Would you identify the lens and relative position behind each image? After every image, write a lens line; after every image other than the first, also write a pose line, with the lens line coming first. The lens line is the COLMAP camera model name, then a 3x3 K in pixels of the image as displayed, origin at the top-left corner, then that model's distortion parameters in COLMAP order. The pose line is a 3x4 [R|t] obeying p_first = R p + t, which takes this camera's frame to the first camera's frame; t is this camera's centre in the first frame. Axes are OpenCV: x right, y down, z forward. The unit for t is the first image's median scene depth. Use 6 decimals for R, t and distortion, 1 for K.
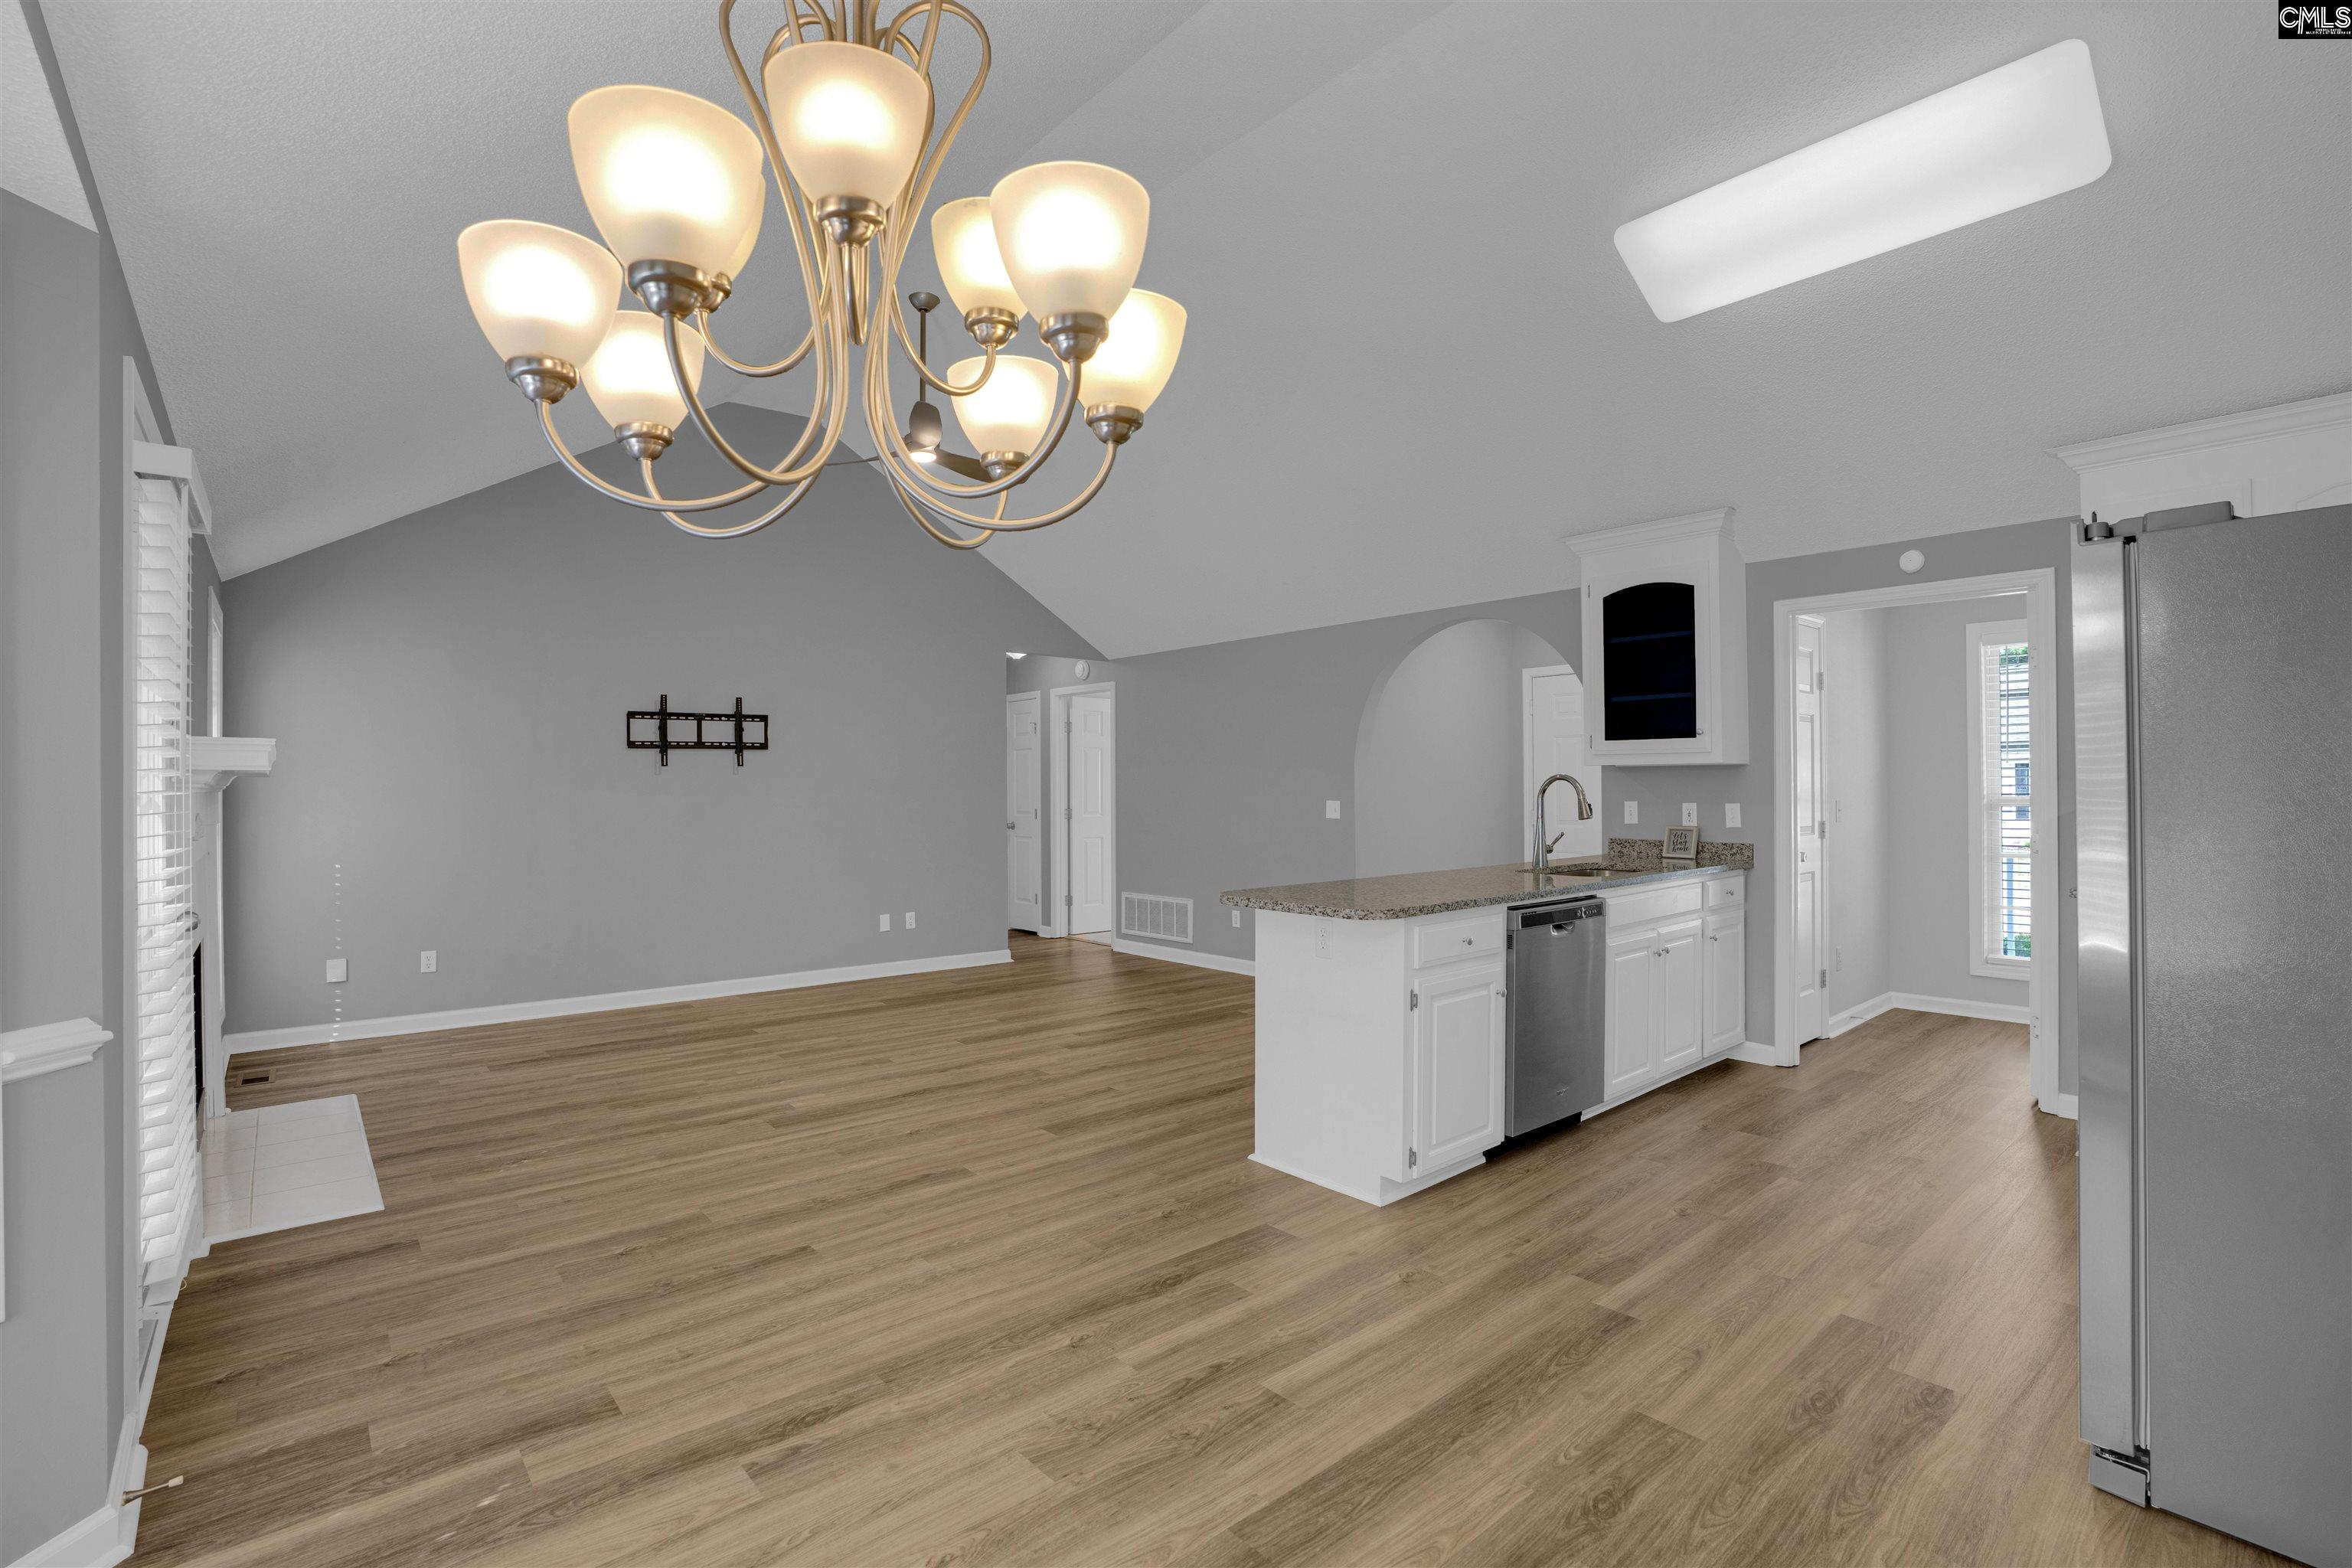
lens RADIAL K [[1086.0, 0, 1167.7], [0, 1086.0, 781.7], [0, 0, 1]] dist [-0.052046, 0.010729]
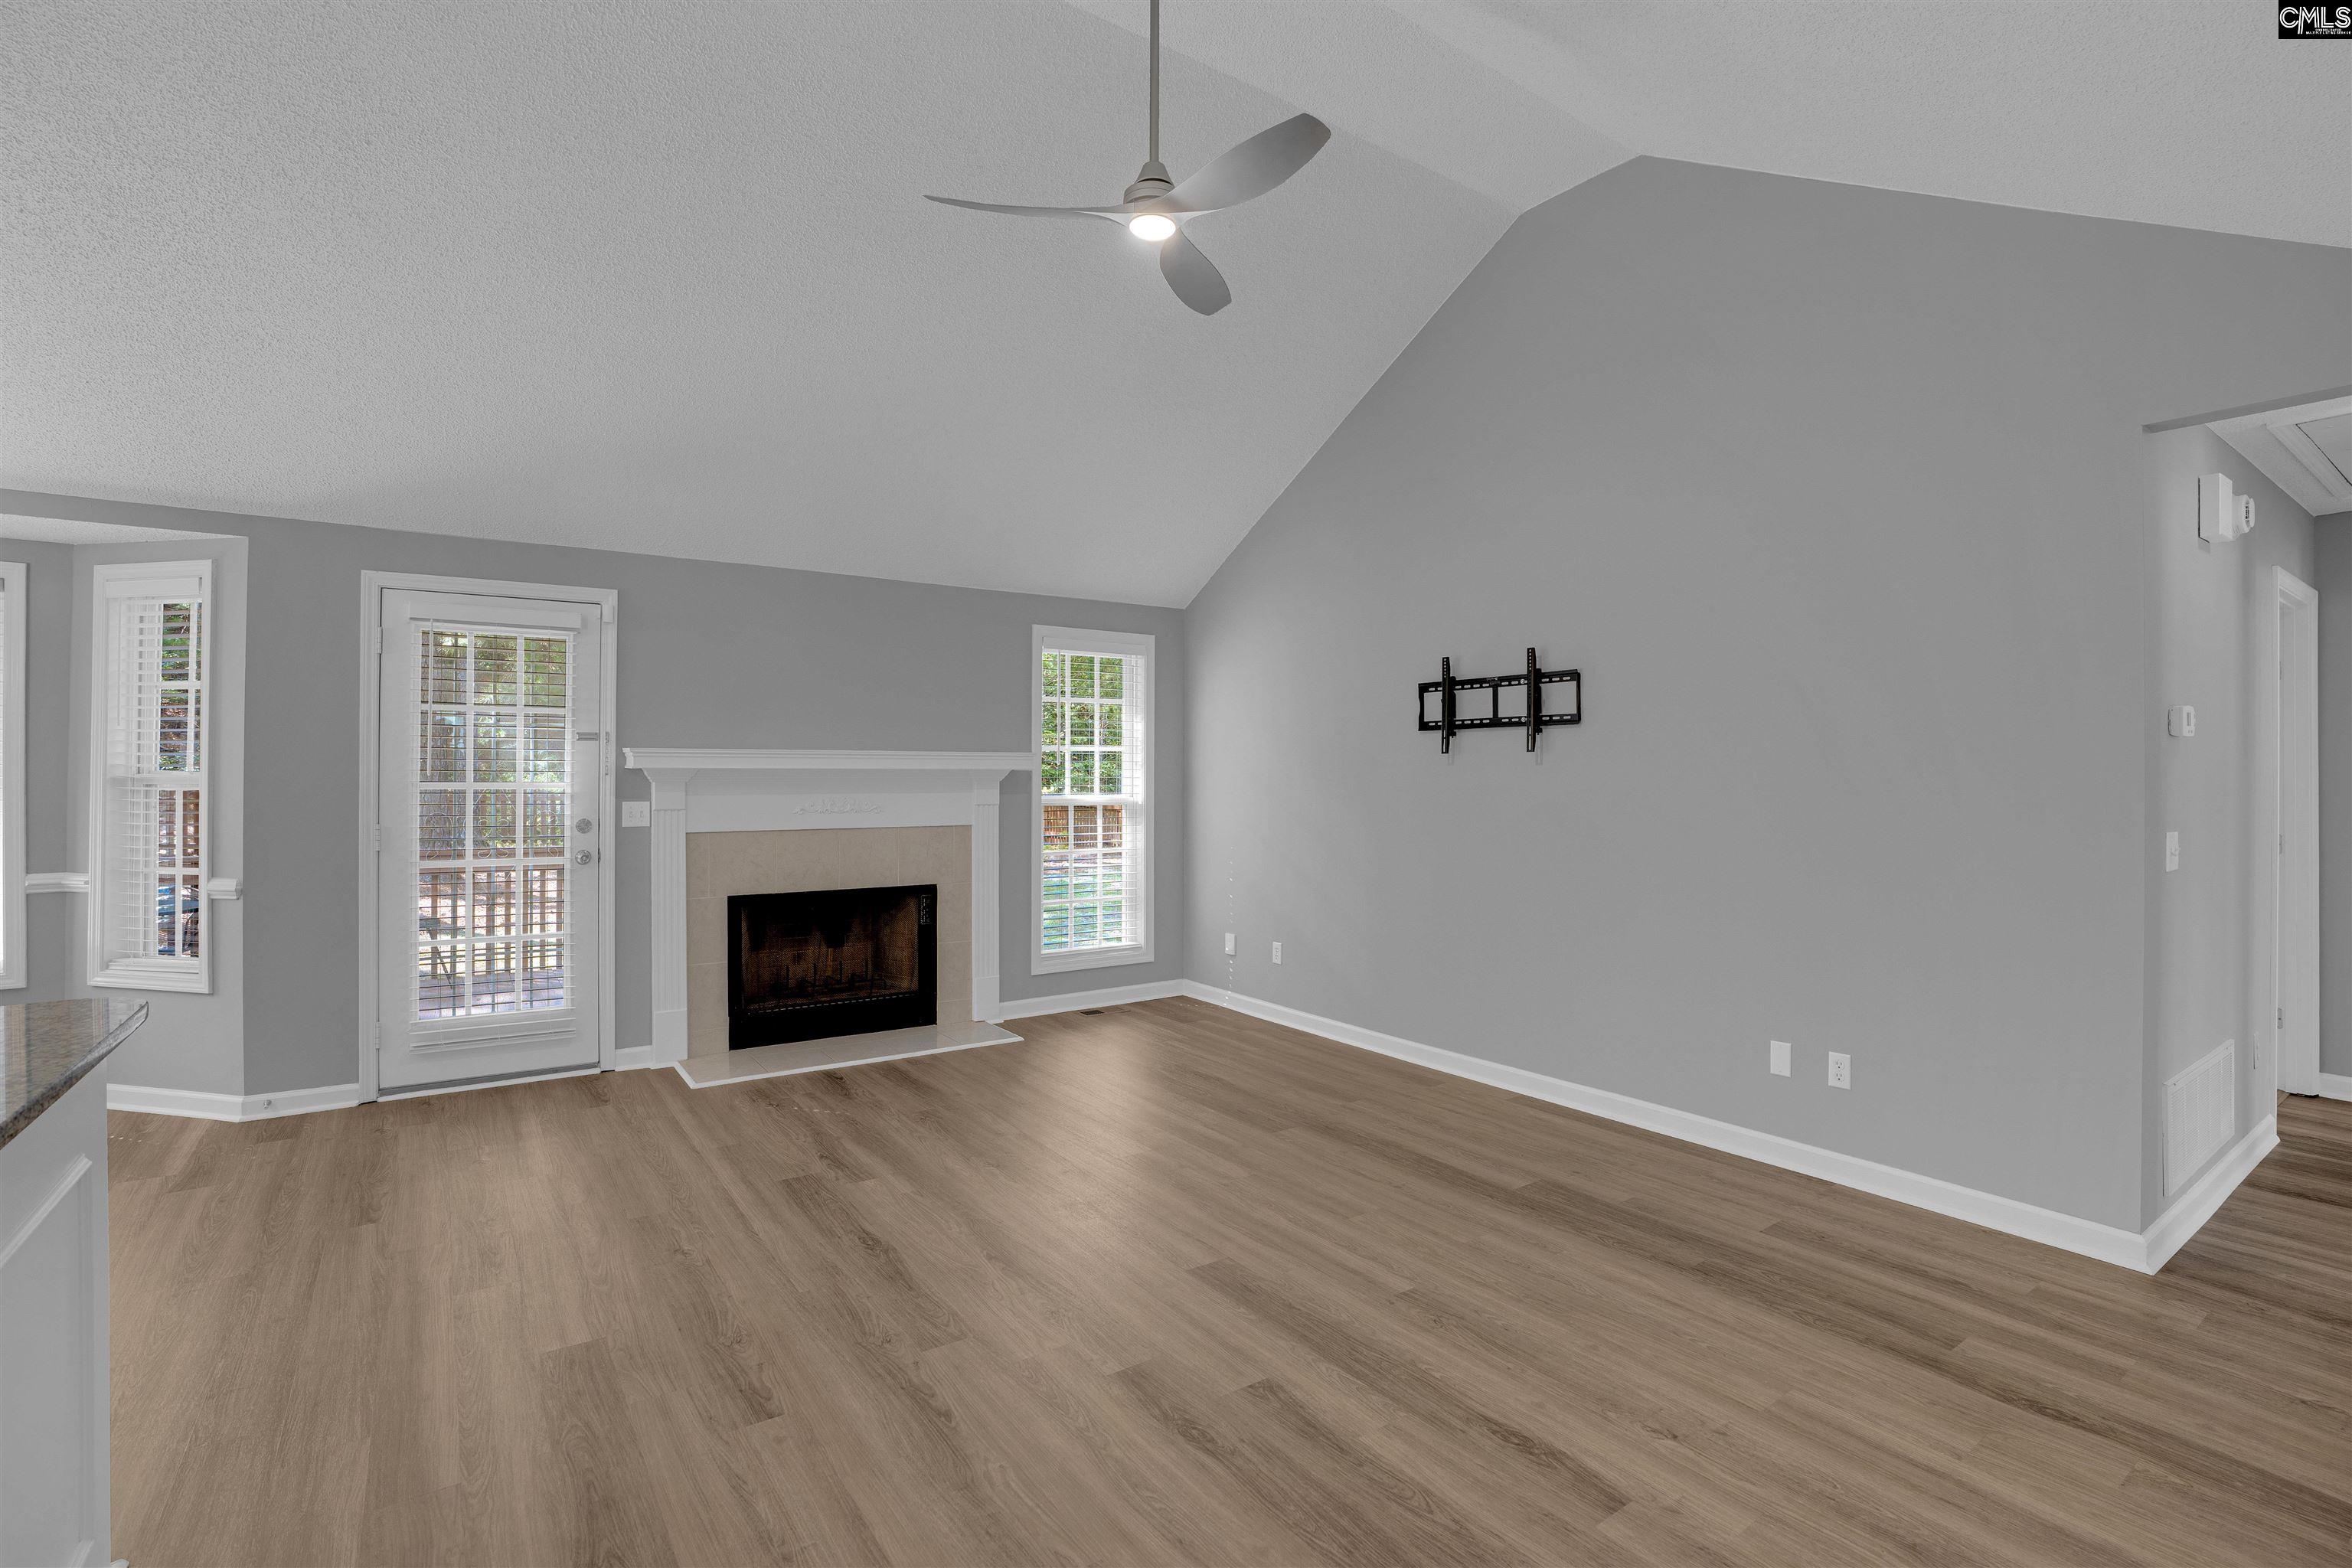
lens RADIAL K [[1086.0, 0, 1193.2], [0, 1086.0, 763.7], [0, 0, 1]] dist [-0.052046, 0.010729]
pose [[-0.076274, -0.002990, -0.997082, 0.285430], [-0.000540, 0.999995, -0.002958, -0.004952], [0.997087, 0.000312, -0.076275, 0.860752]]
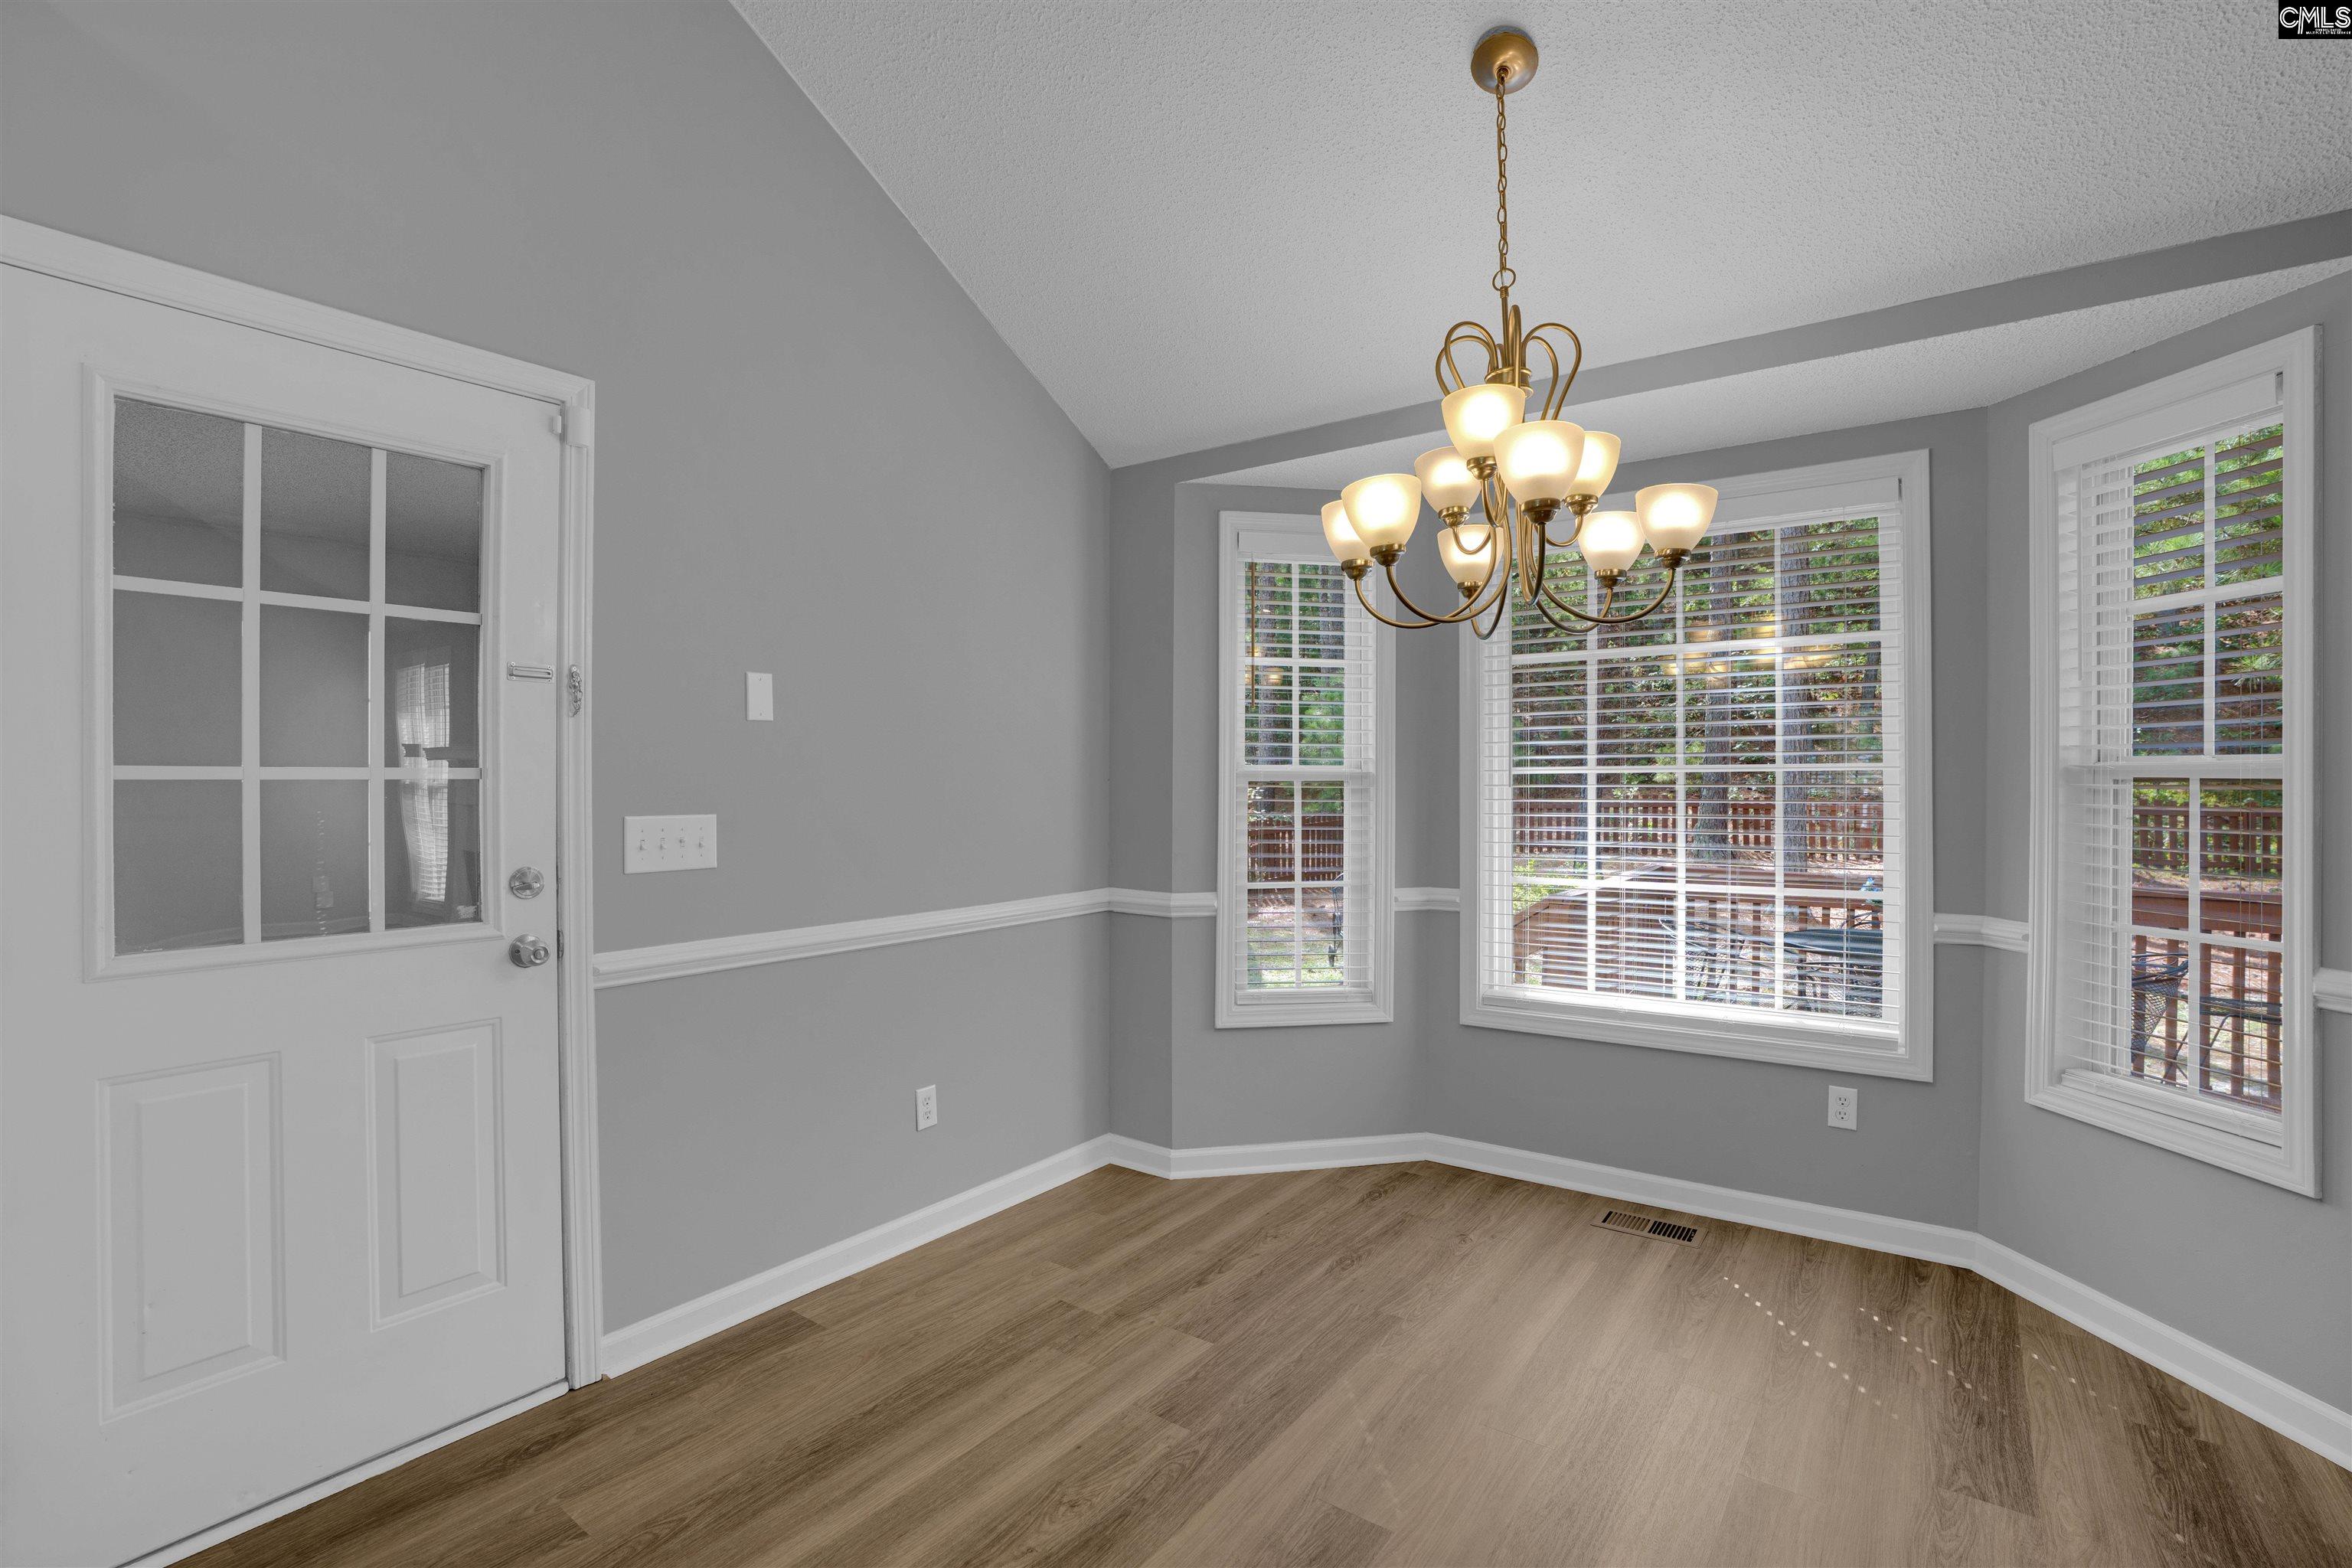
lens RADIAL K [[1086.0, 0, 1181.1], [0, 1086.0, 780.9], [0, 0, 1]] dist [-0.052046, 0.010729]
pose [[-0.970375, 0.004640, -0.241558, 0.118133], [0.004322, 0.999989, 0.001844, 0.004557], [0.241564, 0.000746, -0.970385, 0.462768]]
